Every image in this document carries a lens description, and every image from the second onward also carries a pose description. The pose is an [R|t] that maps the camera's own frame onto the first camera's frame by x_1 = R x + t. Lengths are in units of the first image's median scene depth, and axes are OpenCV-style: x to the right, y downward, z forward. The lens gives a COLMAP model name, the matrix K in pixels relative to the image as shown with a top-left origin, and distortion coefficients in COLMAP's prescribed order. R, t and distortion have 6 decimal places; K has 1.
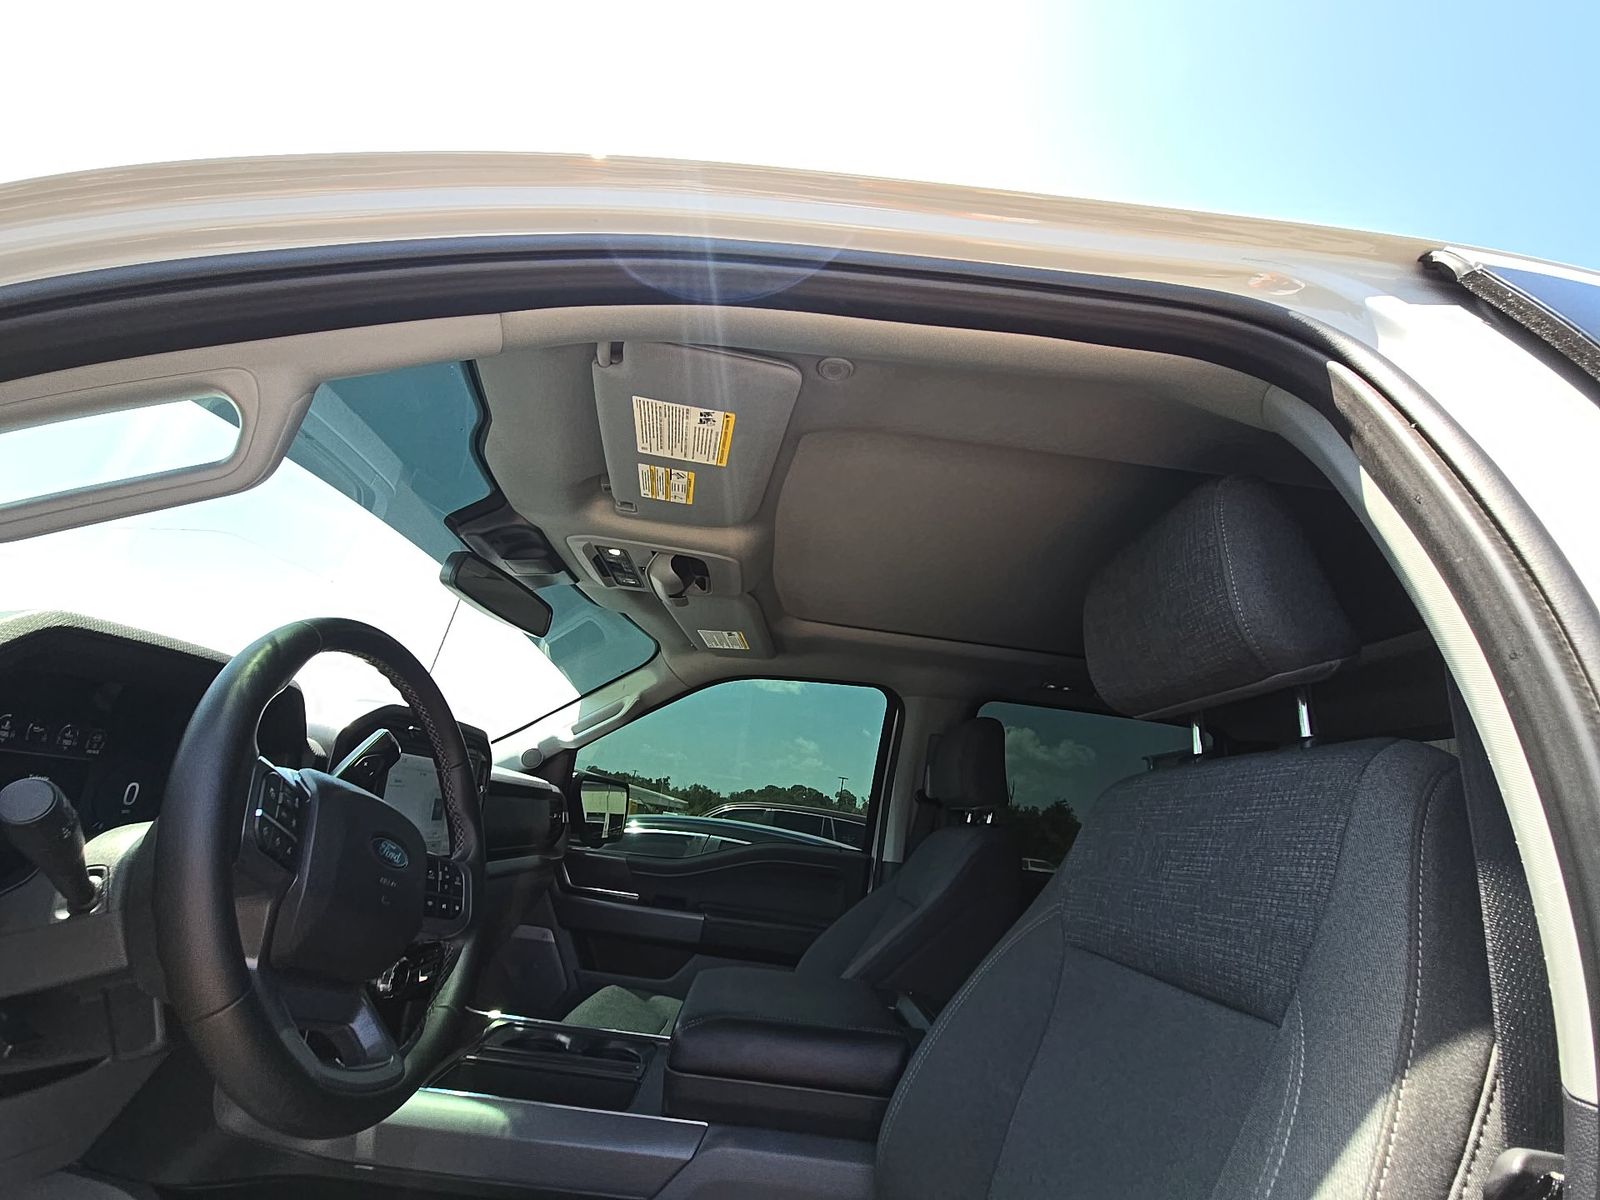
lens RADIAL K [[653.8, 0, 801.8], [0, 653.8, 590.8], [0, 0, 1]] dist [0.012820, -0.009860]
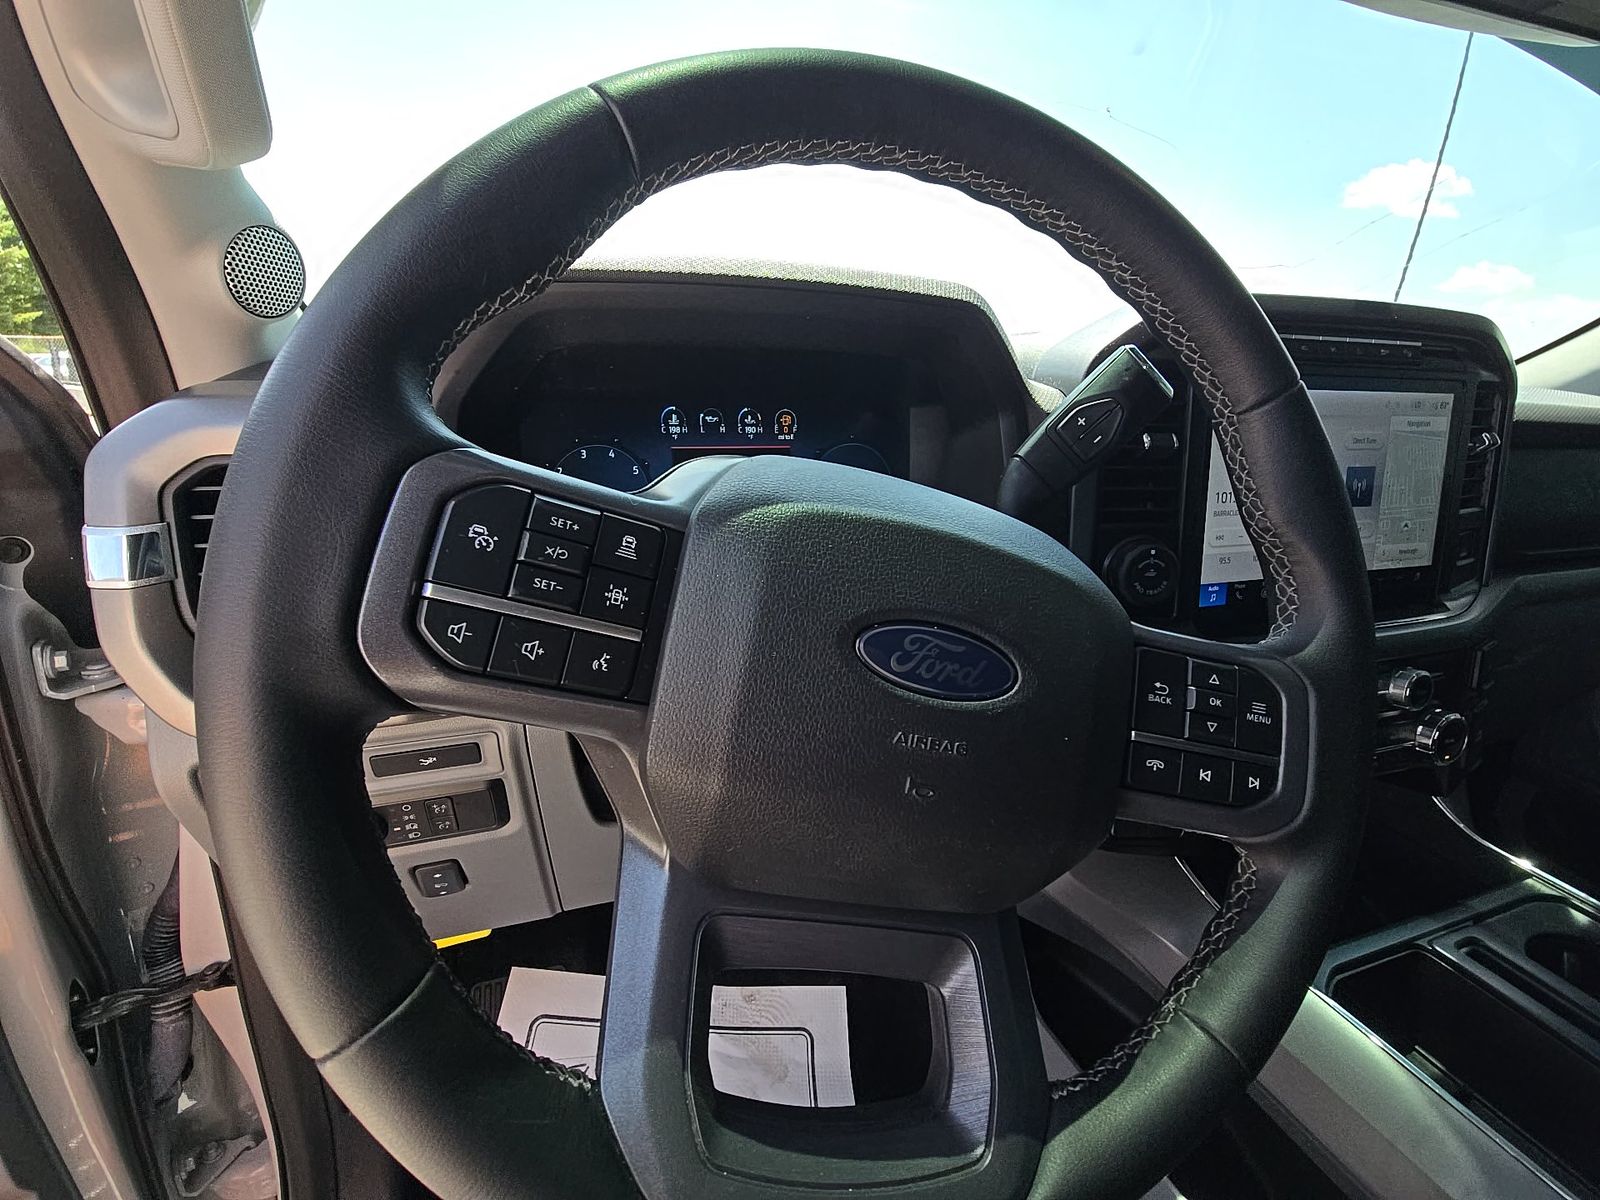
lens RADIAL K [[653.8, 0, 798.4], [0, 653.8, 589.2], [0, 0, 1]] dist [0.012820, -0.009860]
pose [[0.257816, 0.165697, -0.951880, -0.220698], [0.333656, 0.909309, 0.248657, 0.176693], [0.906755, -0.381708, 0.179149, 0.639689]]
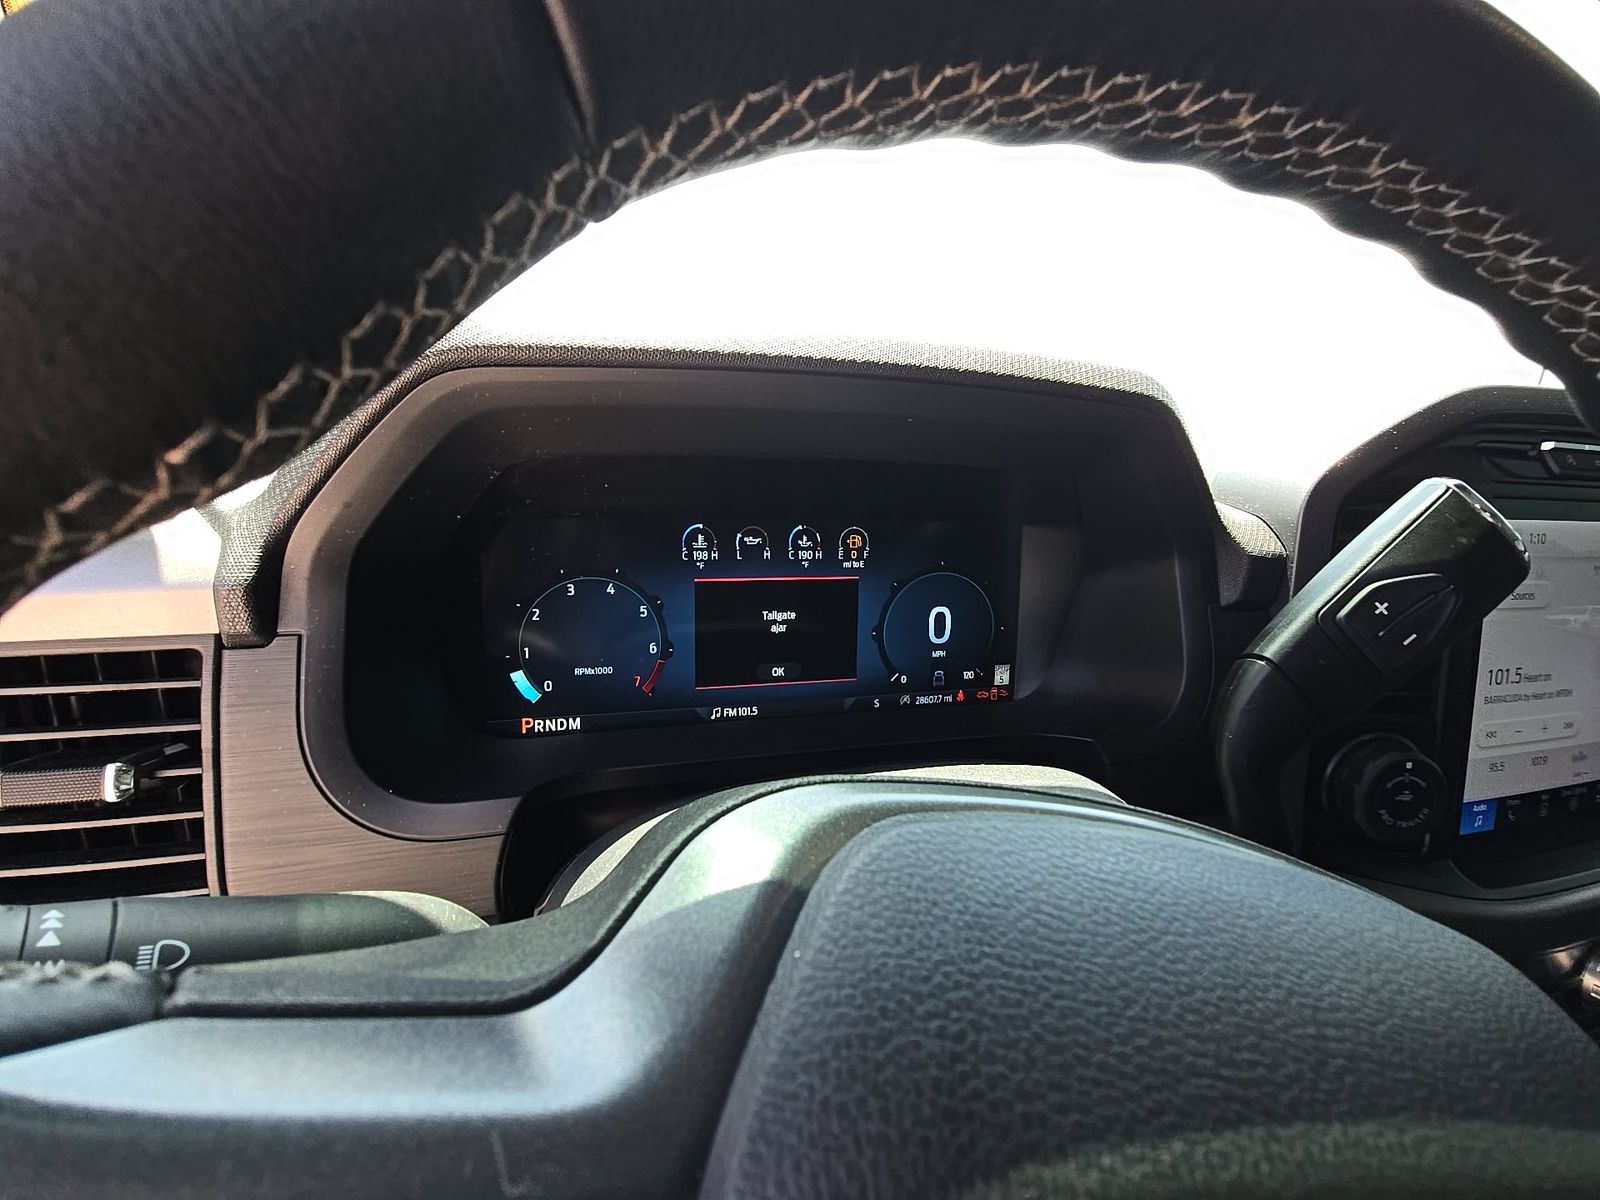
lens RADIAL K [[653.8, 0, 800.9], [0, 653.8, 587.7], [0, 0, 1]] dist [0.012820, -0.009860]
pose [[0.215508, 0.105162, -0.970823, -0.418641], [0.310926, 0.935051, 0.170308, 0.120820], [0.925679, -0.338557, 0.168813, 0.682683]]
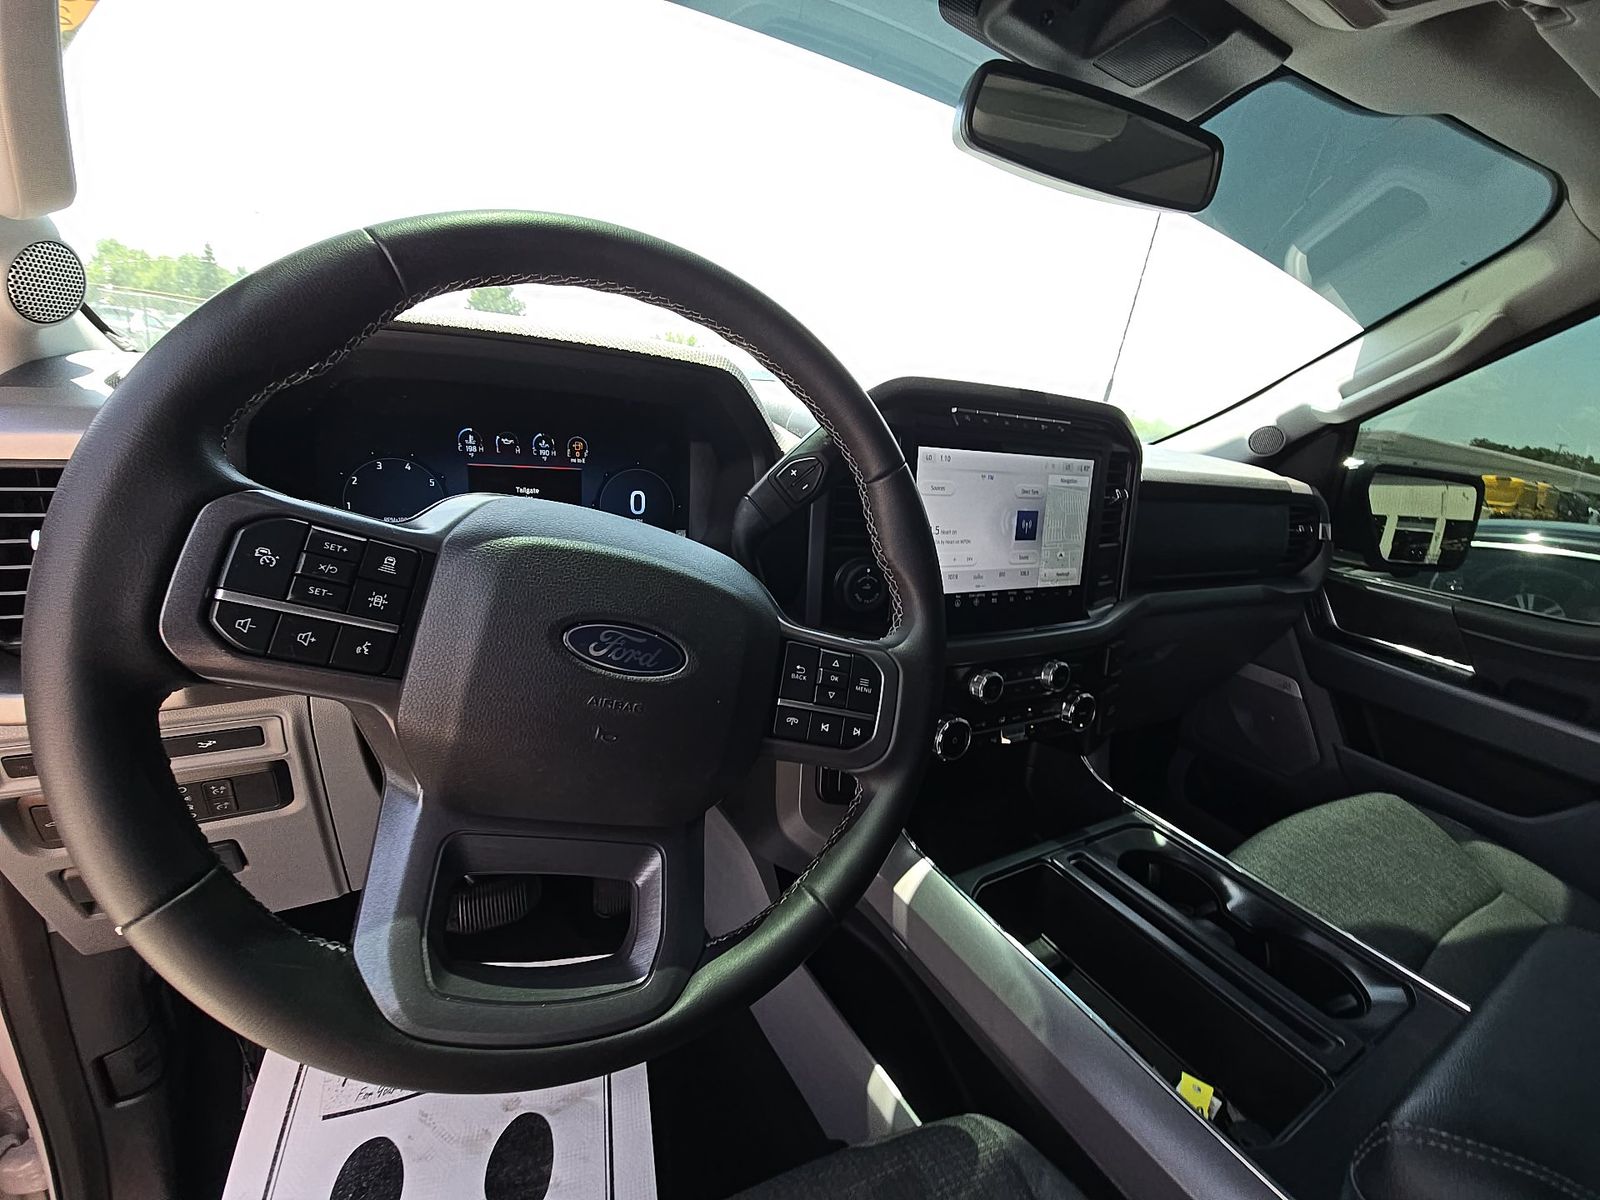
lens RADIAL K [[653.8, 0, 799.4], [0, 653.8, 588.1], [0, 0, 1]] dist [0.012820, -0.009860]
pose [[0.459765, 0.173781, -0.870871, -0.070676], [0.247561, 0.916708, 0.313624, 0.158322], [0.852836, -0.359787, 0.378449, 0.682363]]
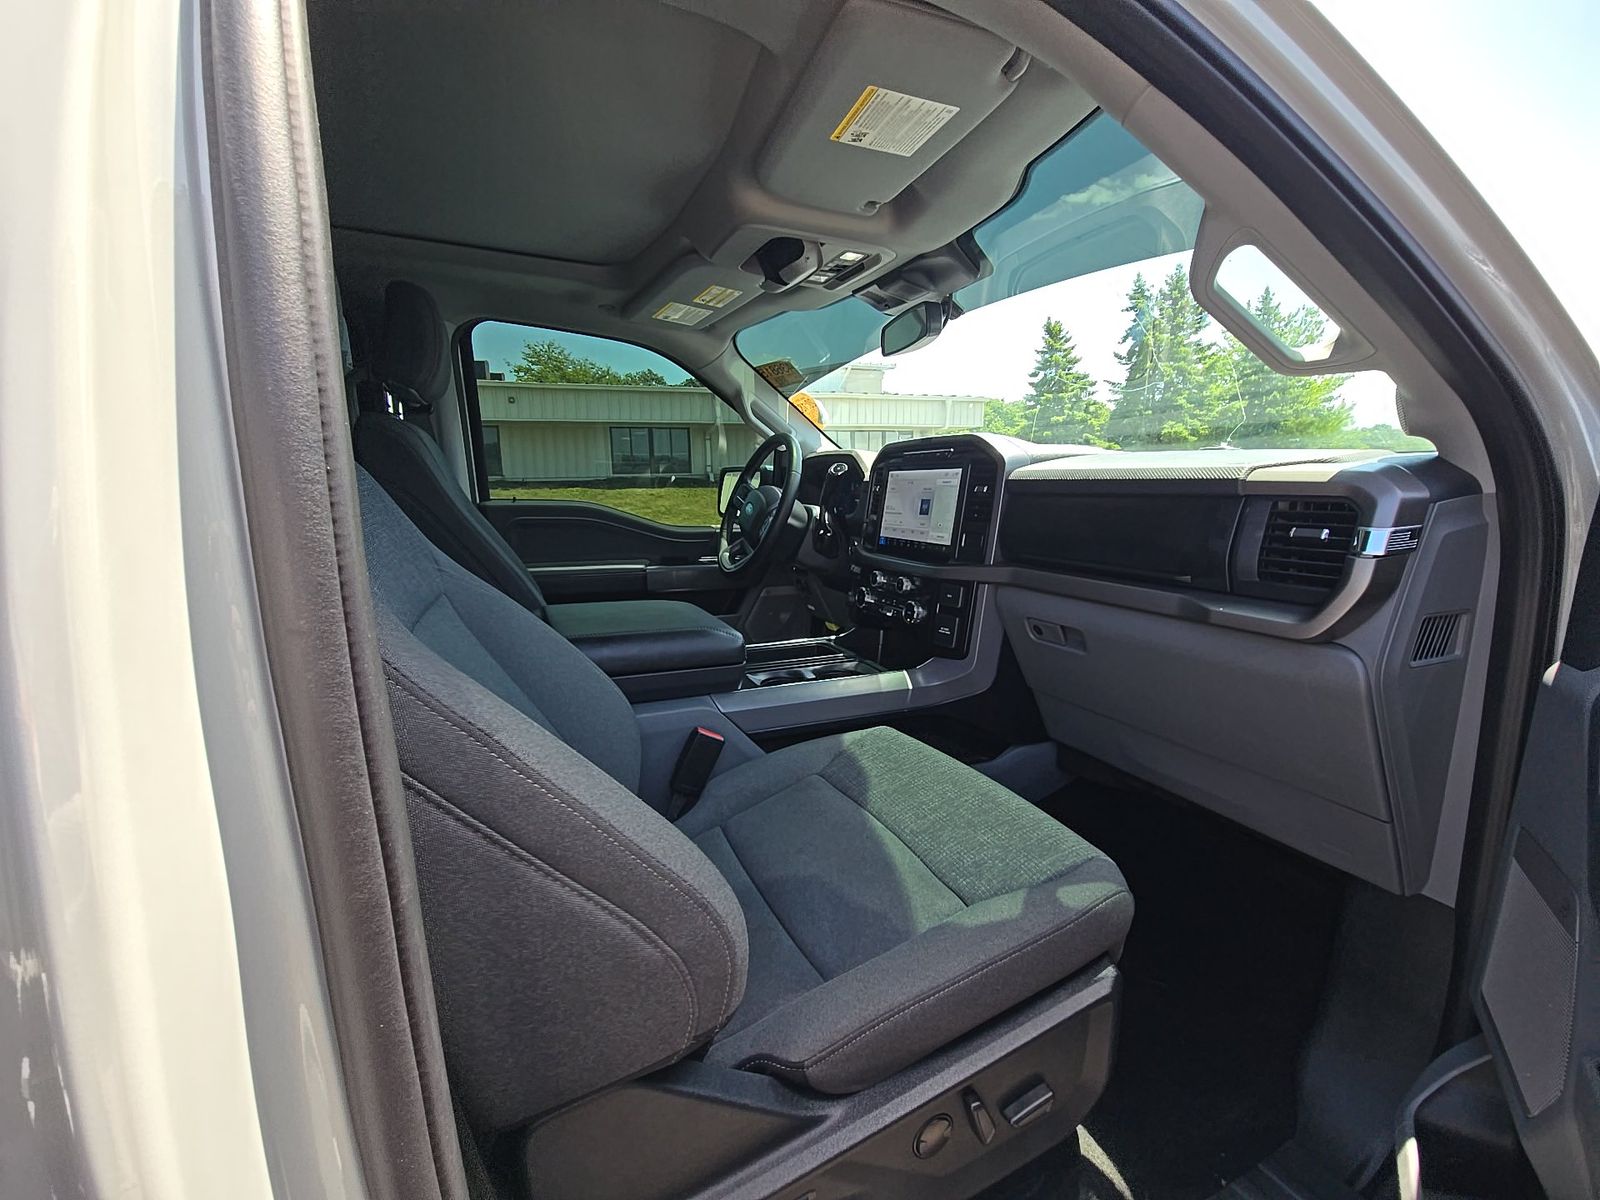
lens RADIAL K [[653.8, 0, 797.0], [0, 653.8, 606.4], [0, 0, 1]] dist [0.012820, -0.009860]
pose [[-0.926915, -0.003329, -0.375257, 0.205242], [0.058265, 0.986558, -0.152671, 0.937243], [0.370721, -0.163378, -0.914261, 2.715990]]
